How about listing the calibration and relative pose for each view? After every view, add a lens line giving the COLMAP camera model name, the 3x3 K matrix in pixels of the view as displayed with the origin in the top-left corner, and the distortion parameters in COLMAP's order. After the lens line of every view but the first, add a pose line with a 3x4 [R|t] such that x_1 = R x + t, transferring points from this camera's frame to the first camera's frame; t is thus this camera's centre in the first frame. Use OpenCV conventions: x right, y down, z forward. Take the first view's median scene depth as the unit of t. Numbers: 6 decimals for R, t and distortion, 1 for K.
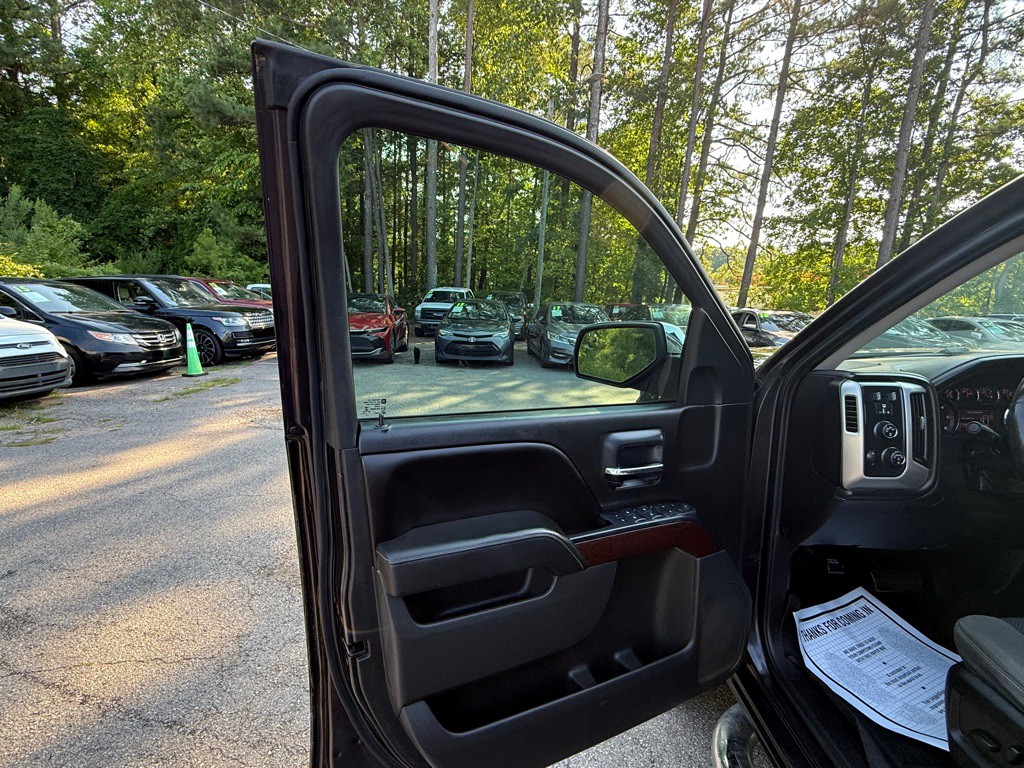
lens RADIAL K [[505.3, 0, 510.9], [0, 505.3, 388.5], [0, 0, 1]] dist [0.001443, -0.001008]
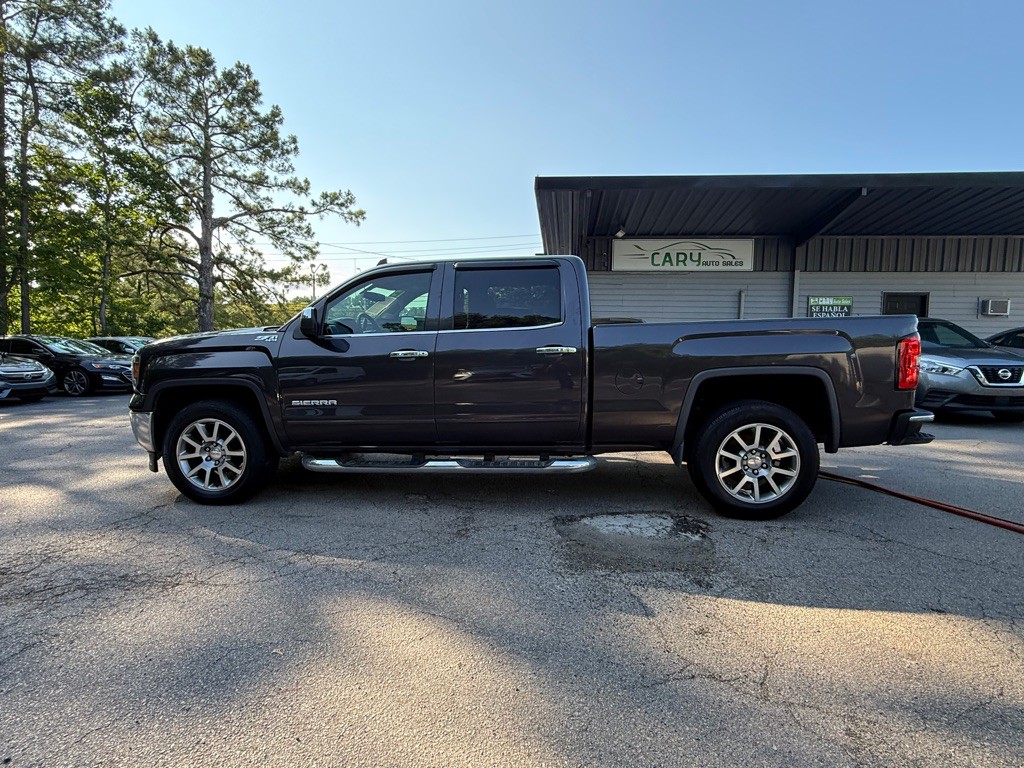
lens RADIAL K [[505.3, 0, 514.7], [0, 505.3, 387.0], [0, 0, 1]] dist [0.001443, -0.001008]
pose [[0.077931, -0.121944, 0.989473, -0.118721], [0.186220, 0.976804, 0.105716, 0.012247], [-0.979413, 0.176021, 0.098832, -0.022479]]
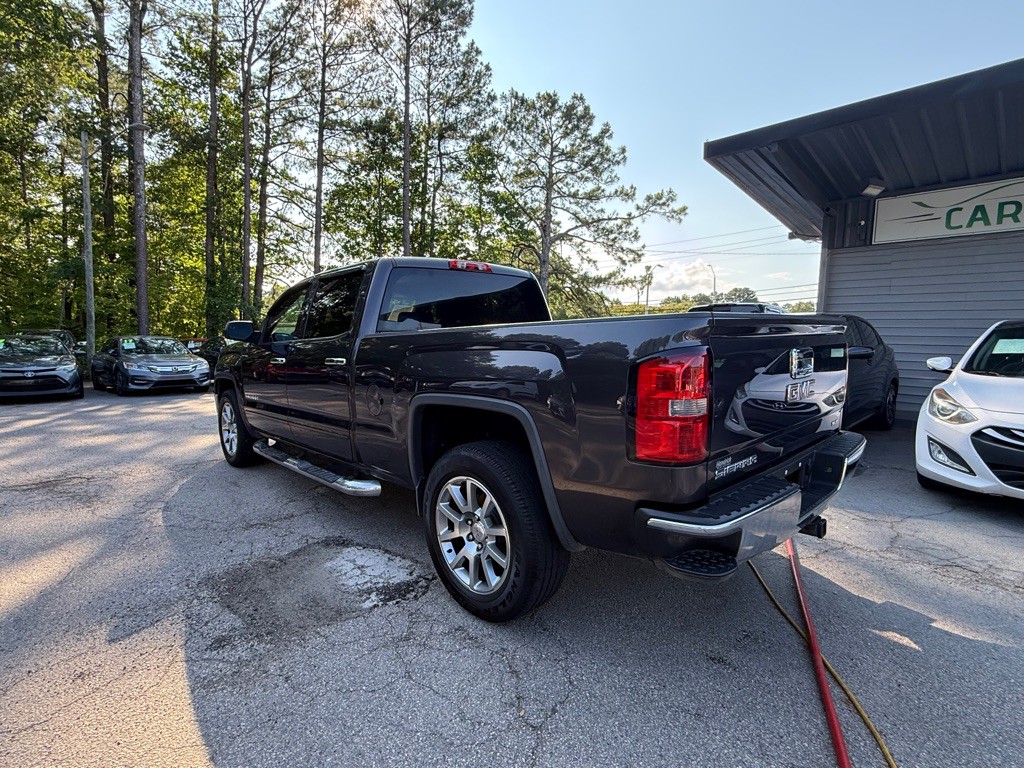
lens RADIAL K [[505.3, 0, 511.4], [0, 505.3, 387.6], [0, 0, 1]] dist [0.001443, -0.001008]
pose [[0.716186, -0.095746, 0.691310, -0.037065], [0.146957, 0.989025, -0.015265, 0.034847], [-0.682262, 0.112525, 0.722397, -0.148130]]
